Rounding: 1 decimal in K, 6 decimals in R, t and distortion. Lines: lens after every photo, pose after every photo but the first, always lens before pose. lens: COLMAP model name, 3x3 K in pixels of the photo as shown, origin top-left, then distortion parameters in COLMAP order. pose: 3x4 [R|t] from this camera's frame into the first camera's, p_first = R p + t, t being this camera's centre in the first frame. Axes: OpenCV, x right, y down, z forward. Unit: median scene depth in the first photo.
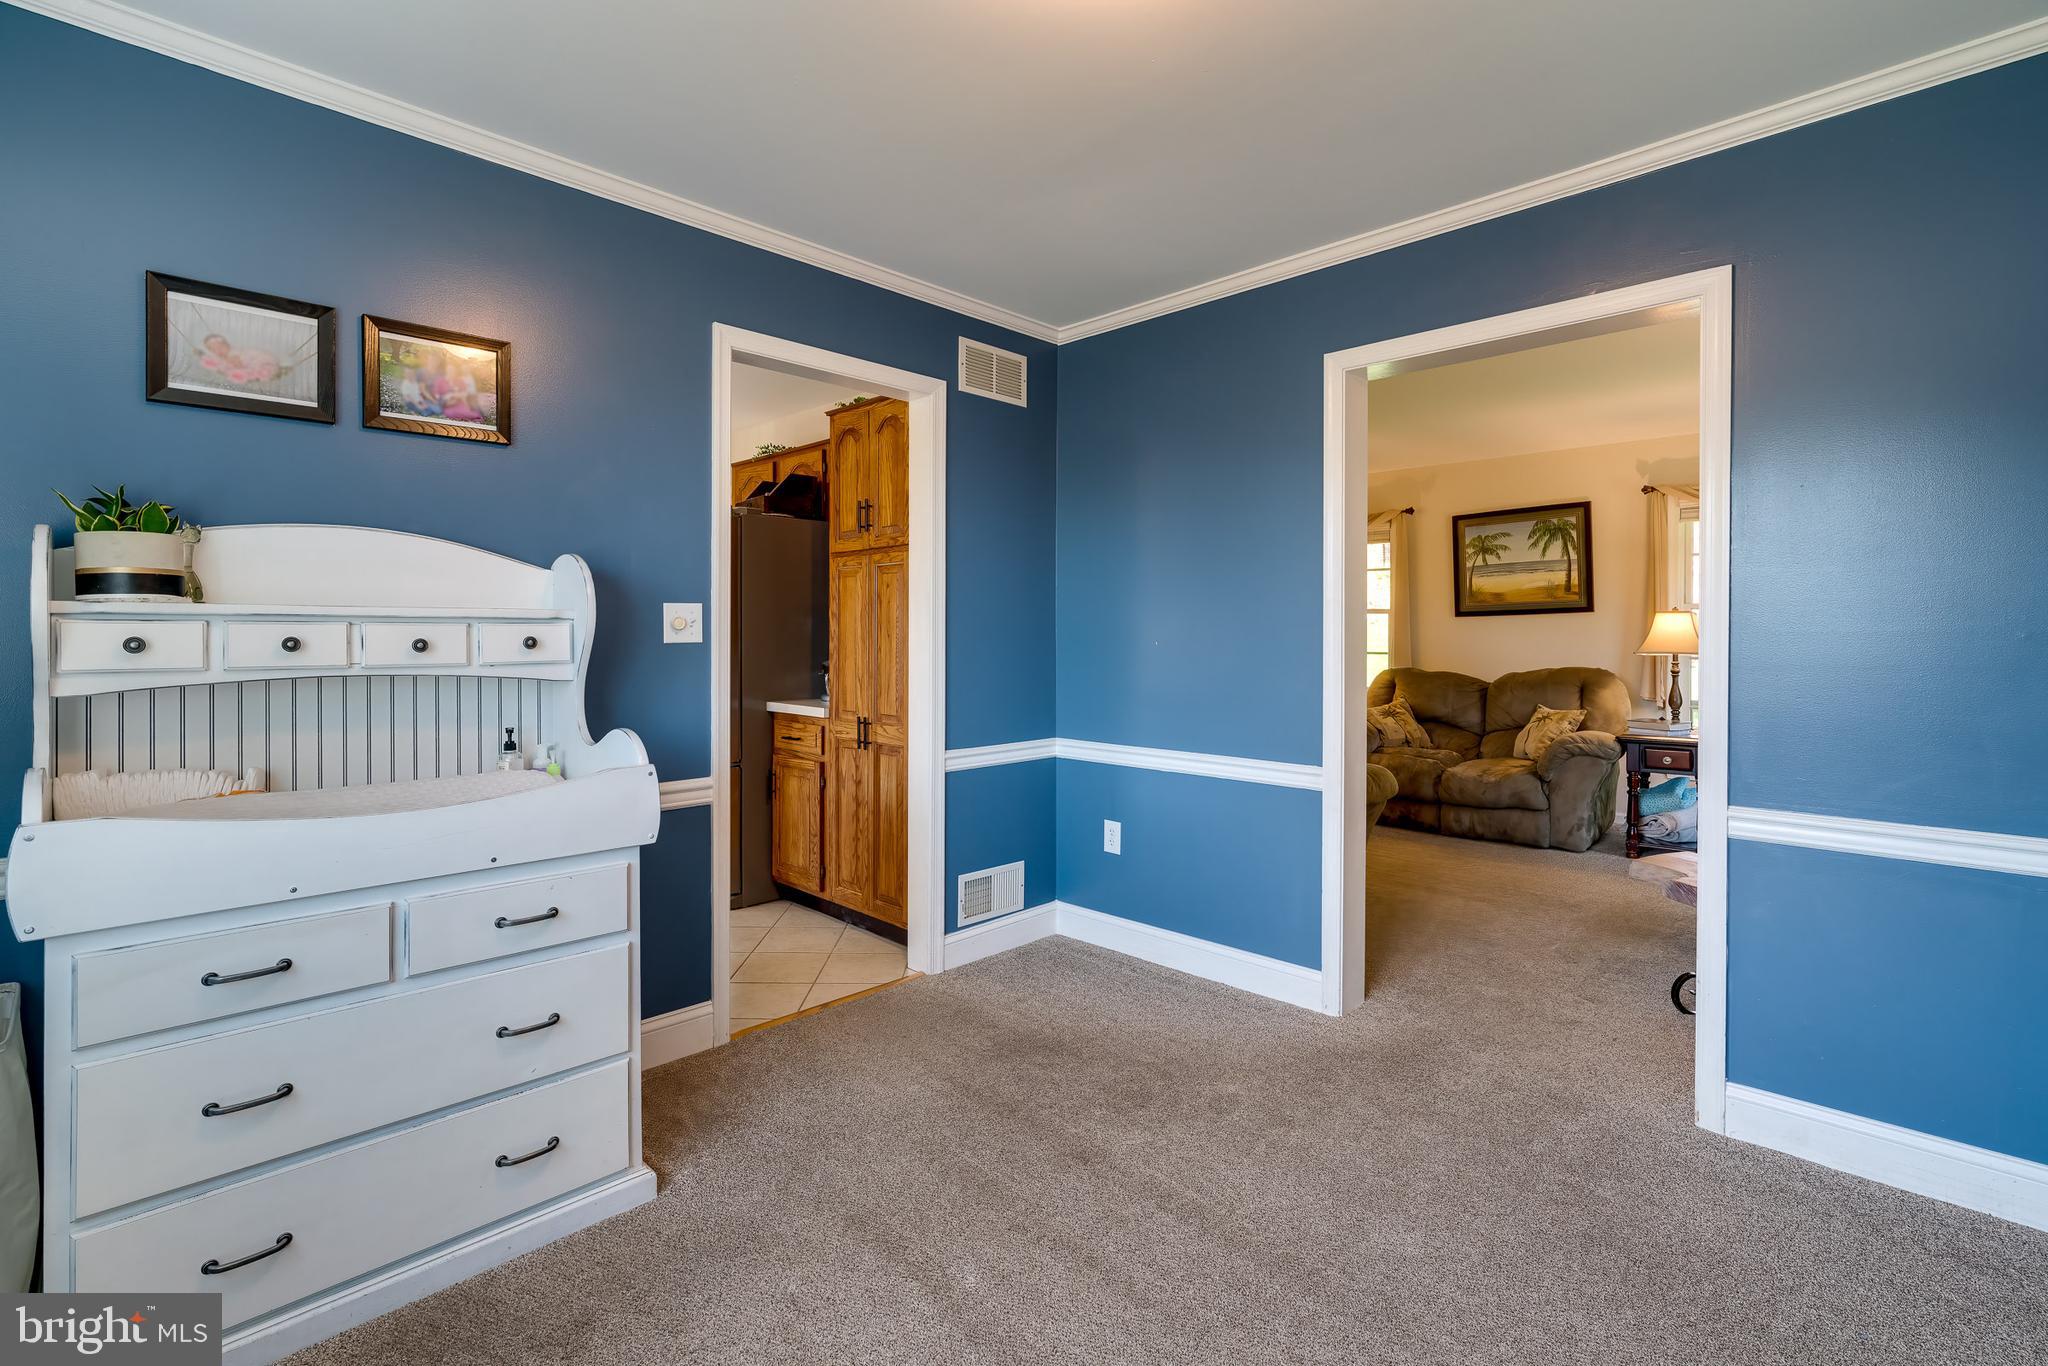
lens RADIAL K [[948.5, 0, 1026.3], [0, 948.5, 643.3], [0, 0, 1]] dist [0.000429, 0.000142]
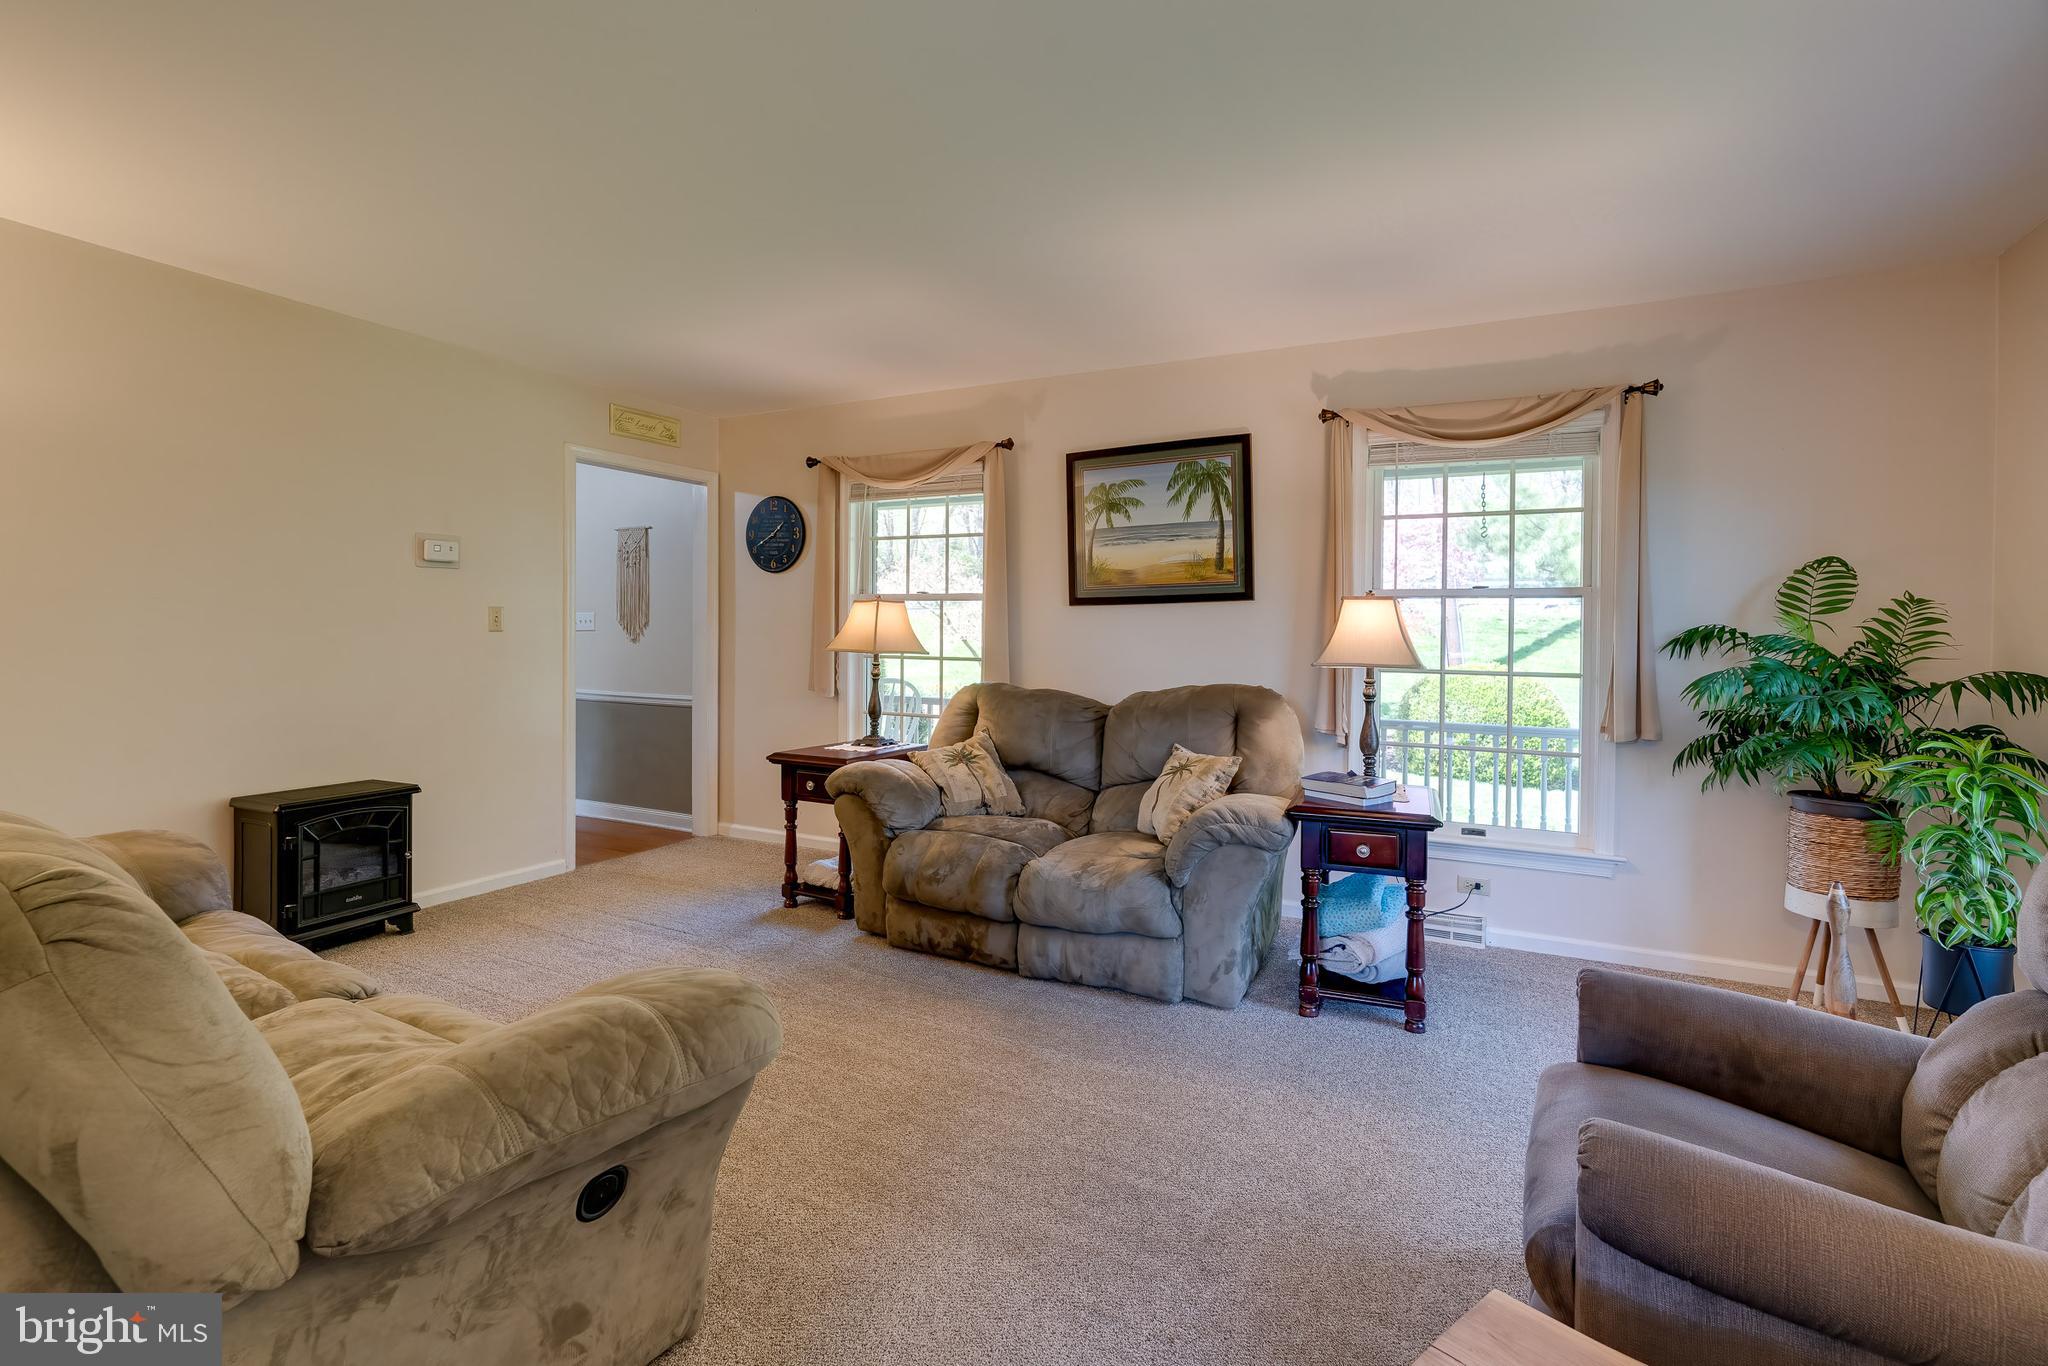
lens RADIAL K [[935.0, 0, 1015.0], [0, 935.0, 635.0], [0, 0, 1]] dist [-0.001721, -0.000196]
pose [[0.959411, 0.009197, 0.281863, 0.259832], [-0.007585, 0.999948, -0.006808, -0.003049], [-0.281911, 0.004394, 0.959430, 0.429931]]
